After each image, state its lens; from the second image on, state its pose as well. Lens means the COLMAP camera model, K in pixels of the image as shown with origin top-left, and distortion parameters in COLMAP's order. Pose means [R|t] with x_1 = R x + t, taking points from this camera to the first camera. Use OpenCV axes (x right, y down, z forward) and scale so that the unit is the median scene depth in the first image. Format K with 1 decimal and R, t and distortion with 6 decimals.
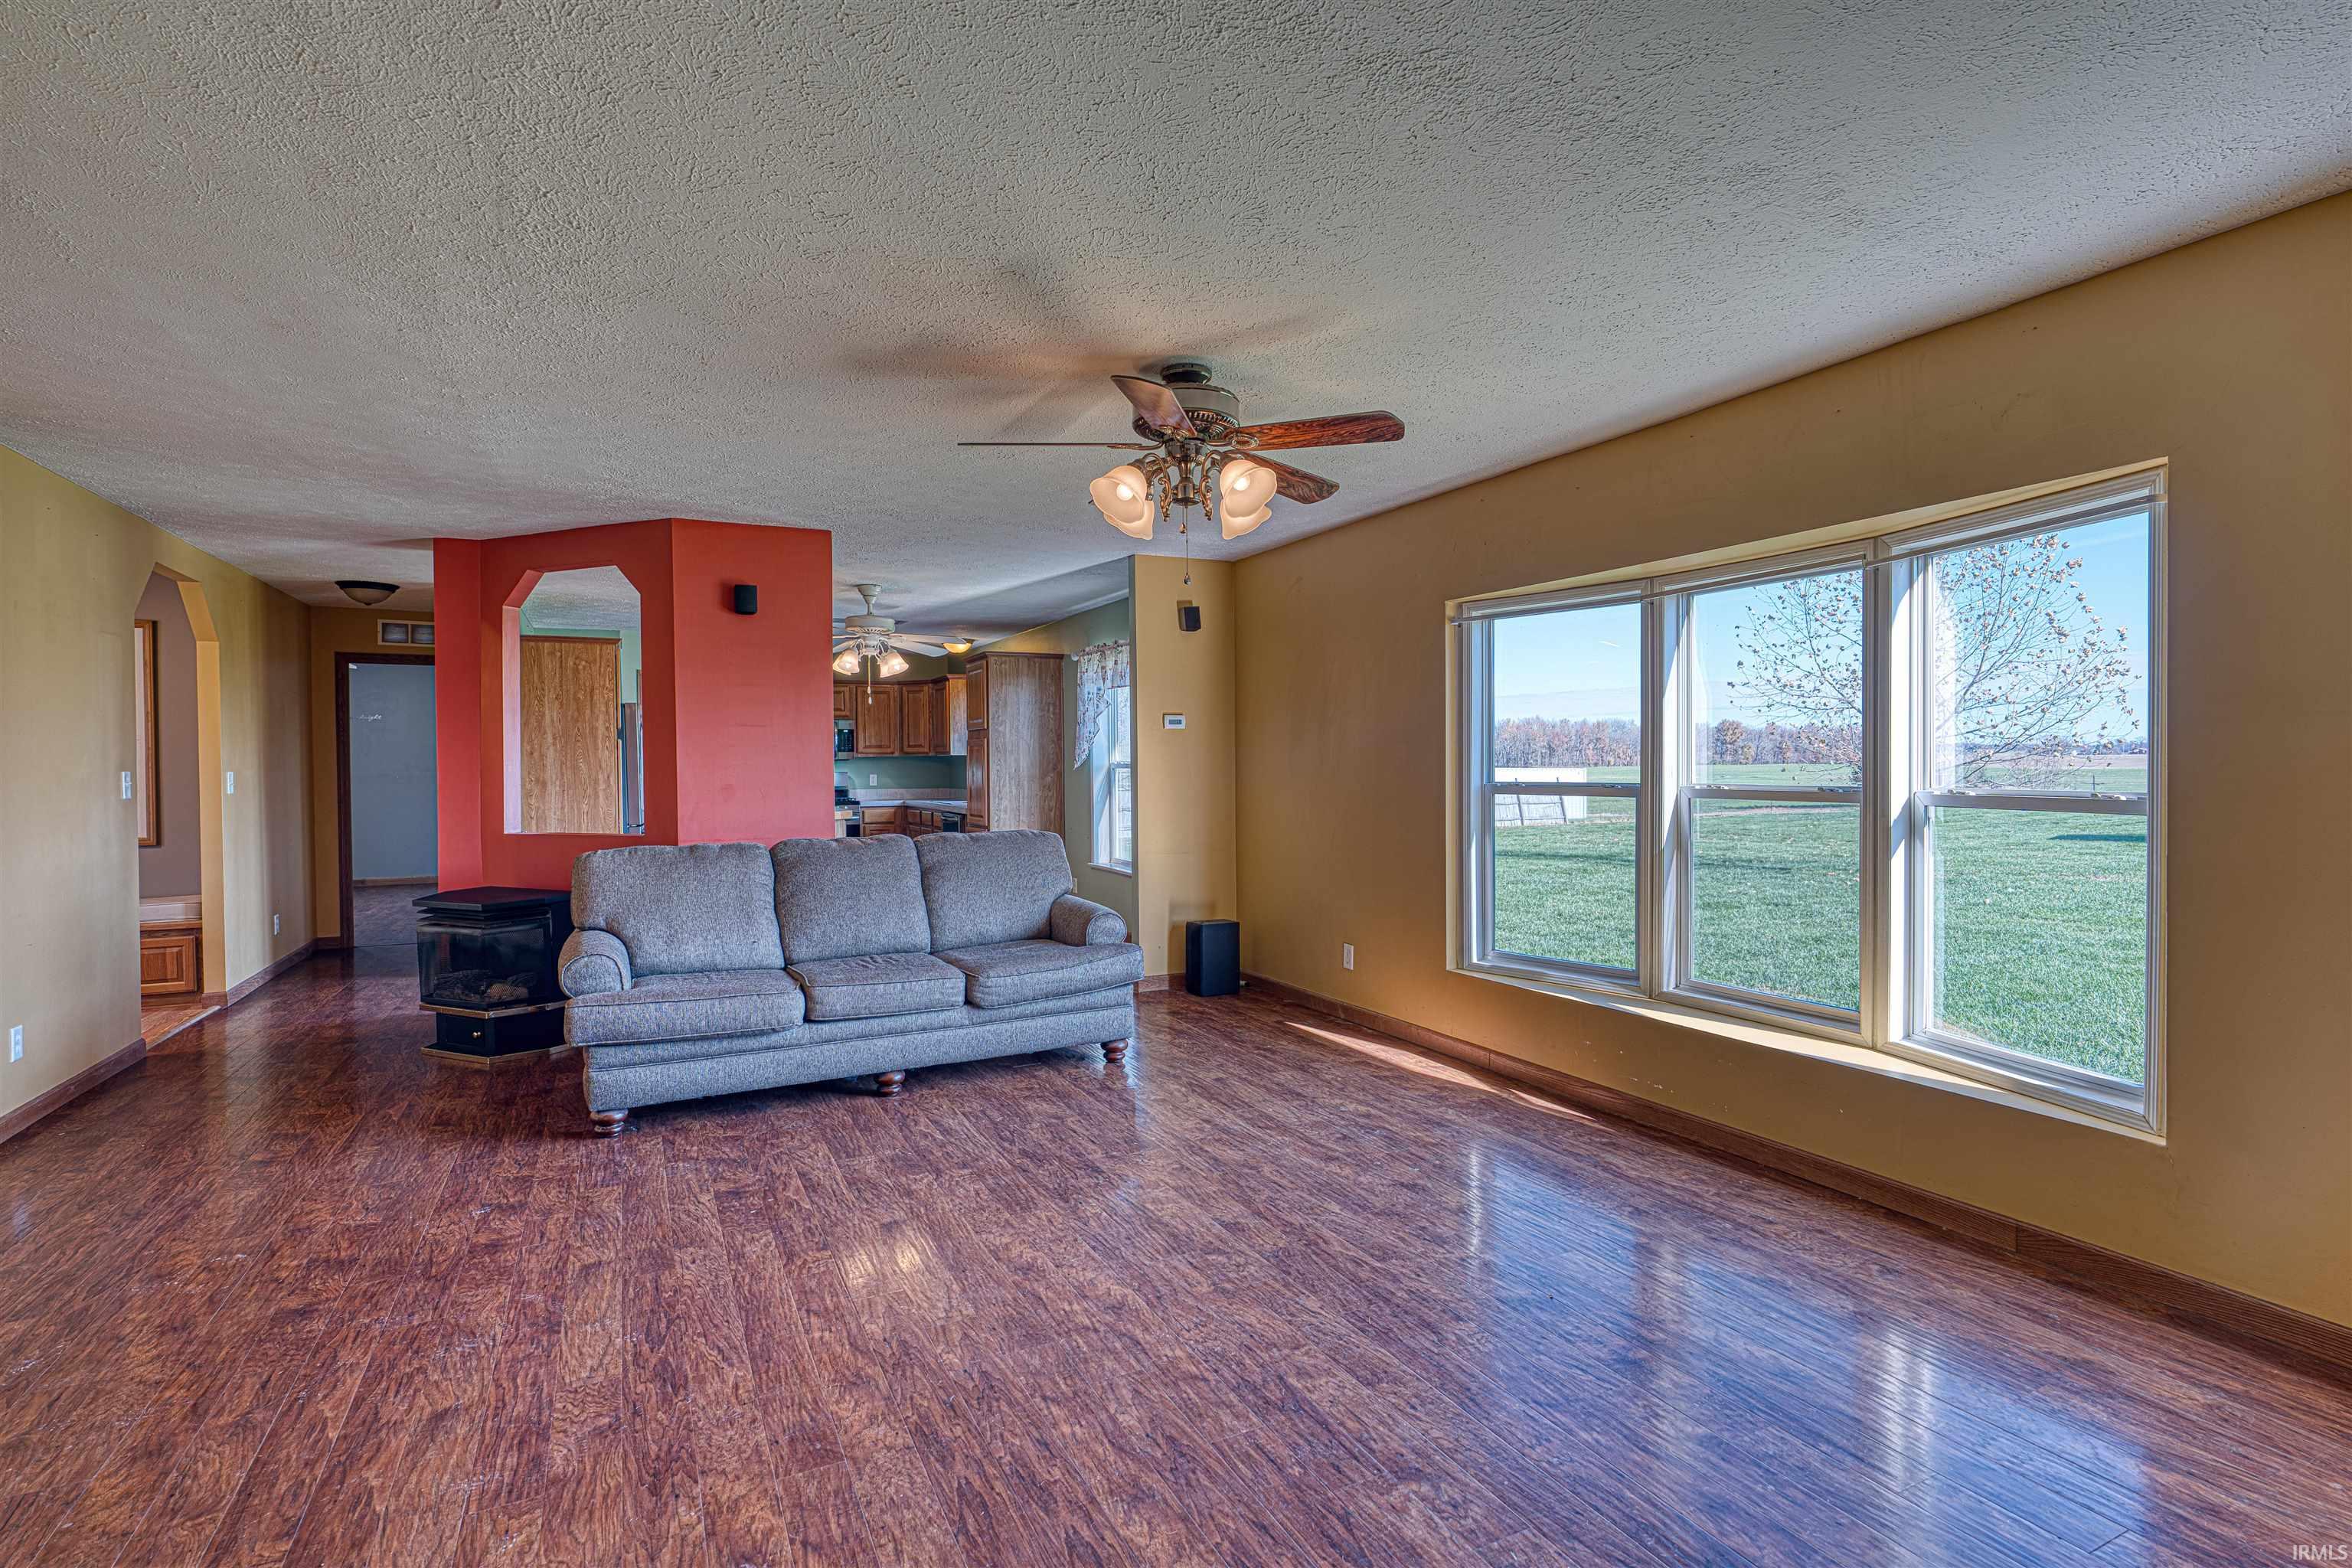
lens RADIAL K [[1148.1, 0, 1181.5], [0, 1148.1, 775.9], [0, 0, 1]] dist [0.000919, 0.000309]
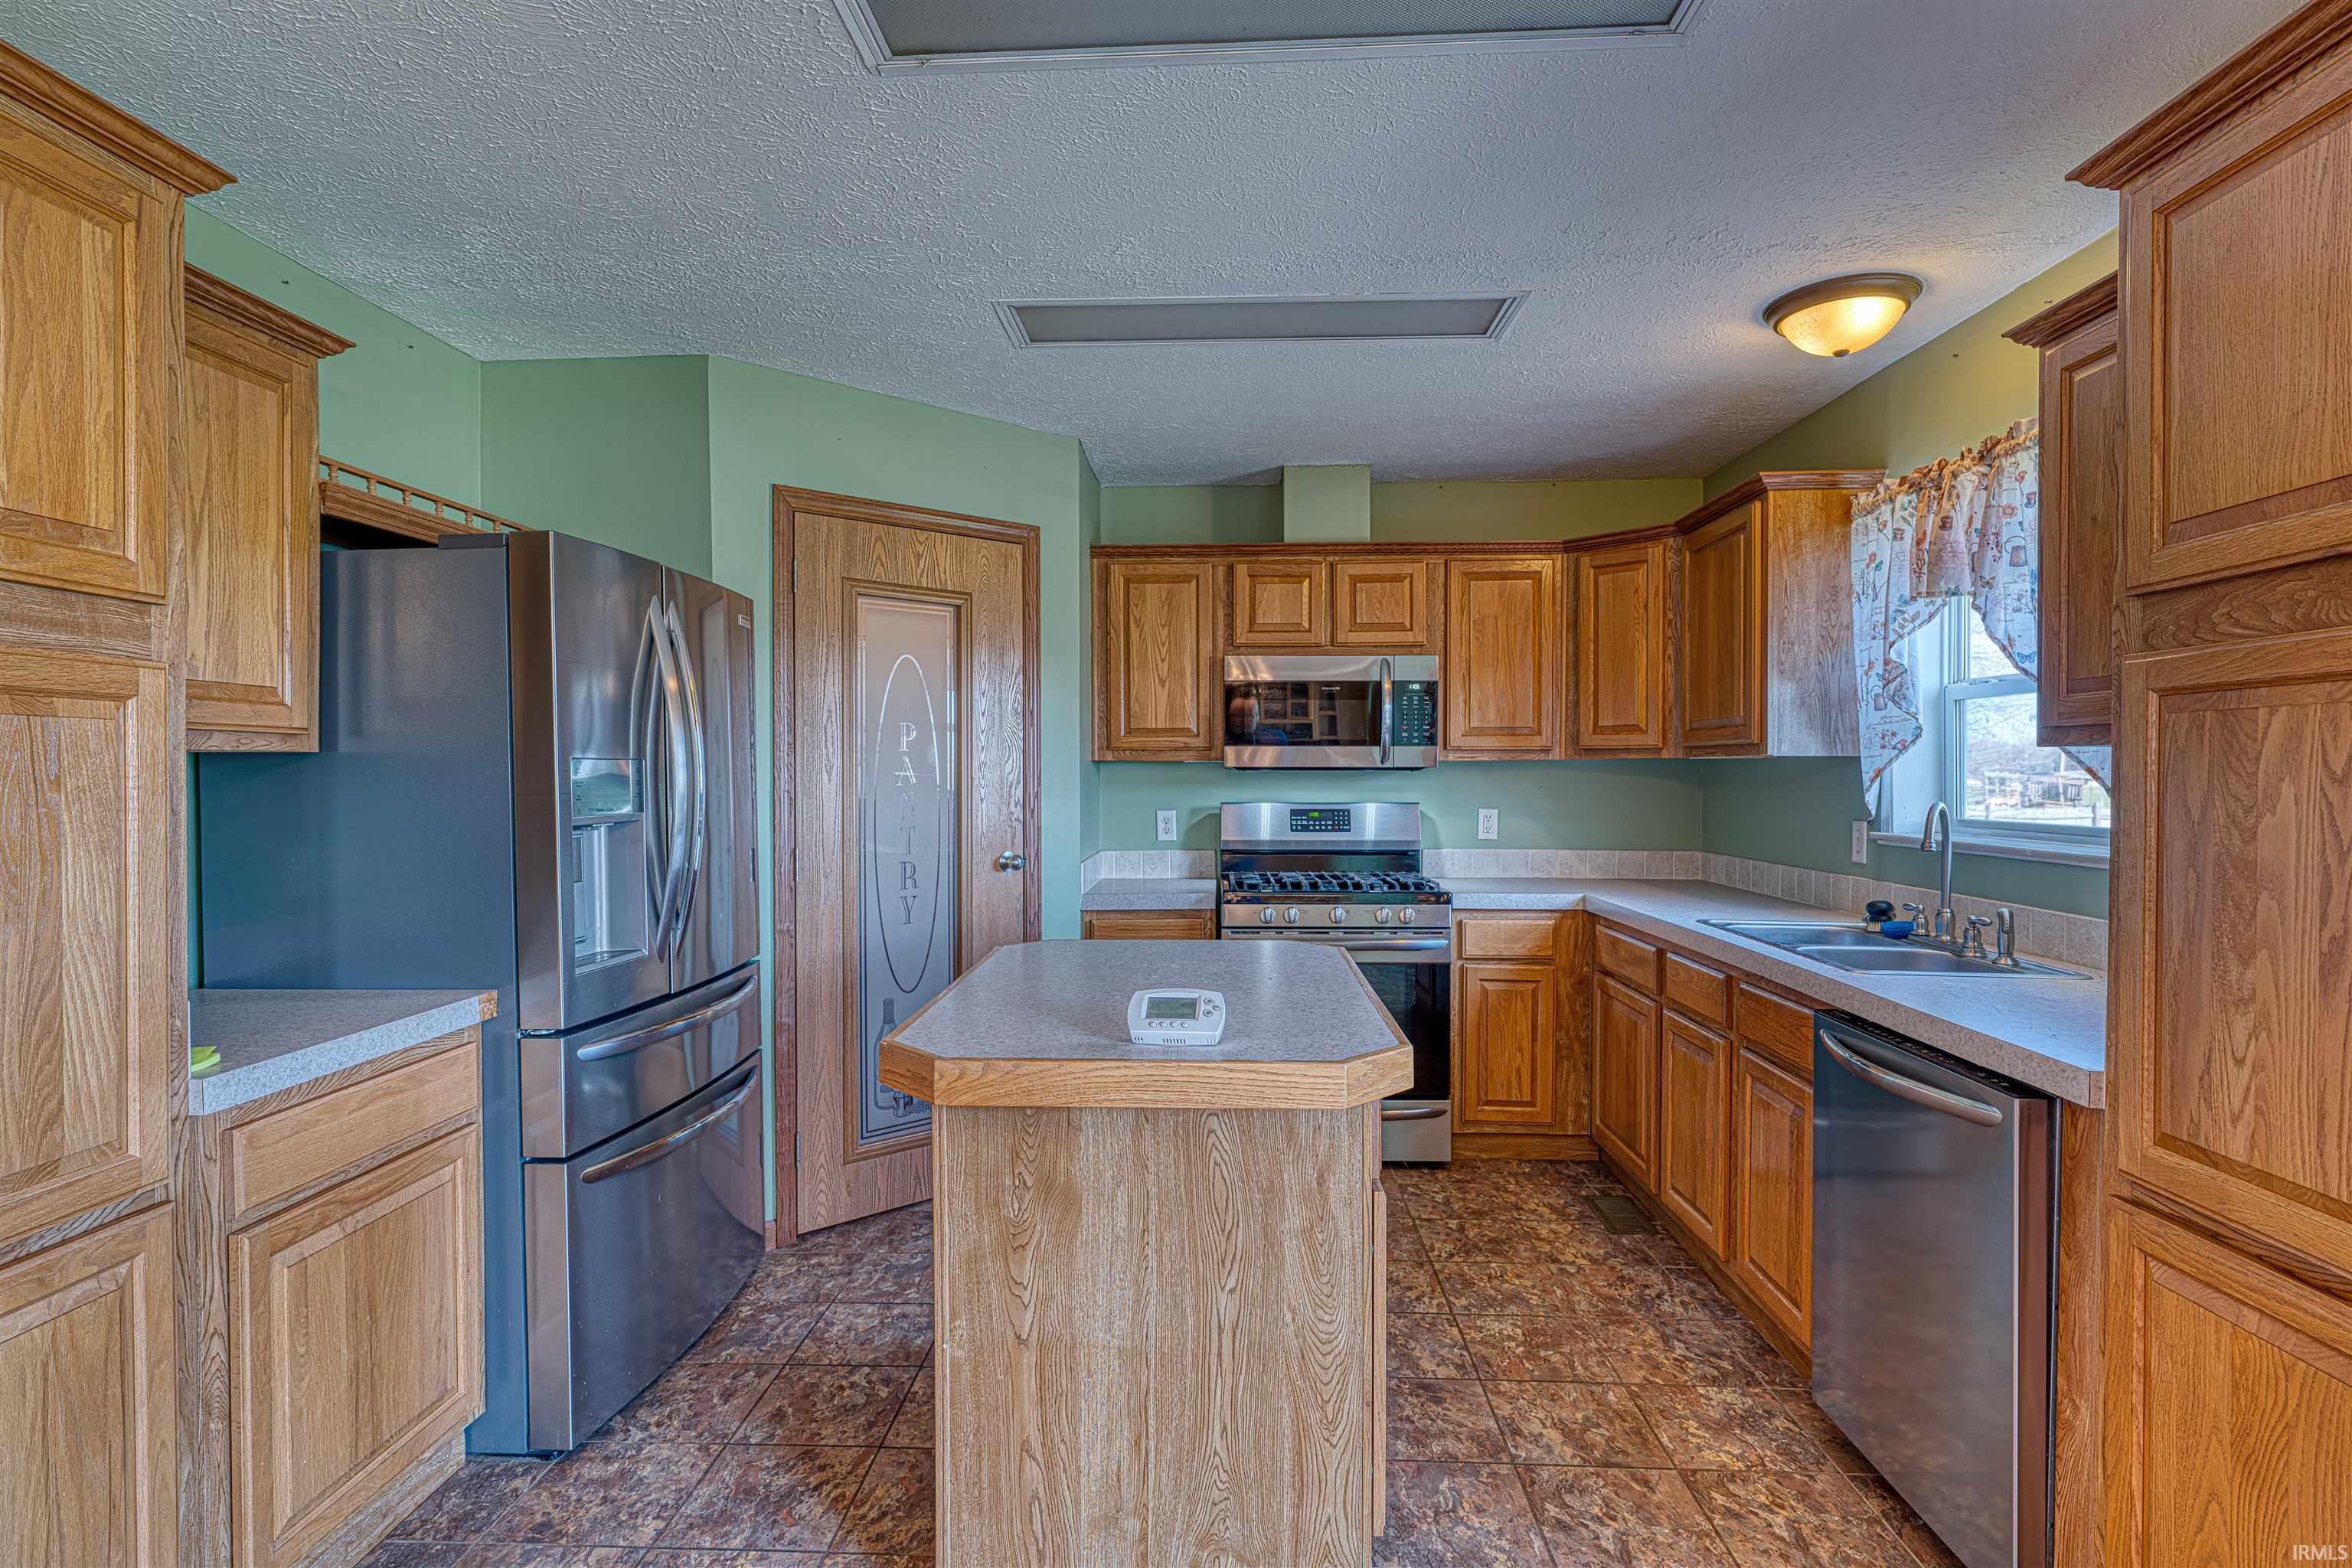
lens RADIAL K [[1148.1, 0, 1181.5], [0, 1148.1, 775.9], [0, 0, 1]] dist [0.000919, 0.000309]
pose [[0.878131, 0.008587, -0.478343, -0.642248], [-0.011301, 0.999932, -0.002797, -0.034939], [0.478286, 0.007862, 0.878169, 2.259032]]
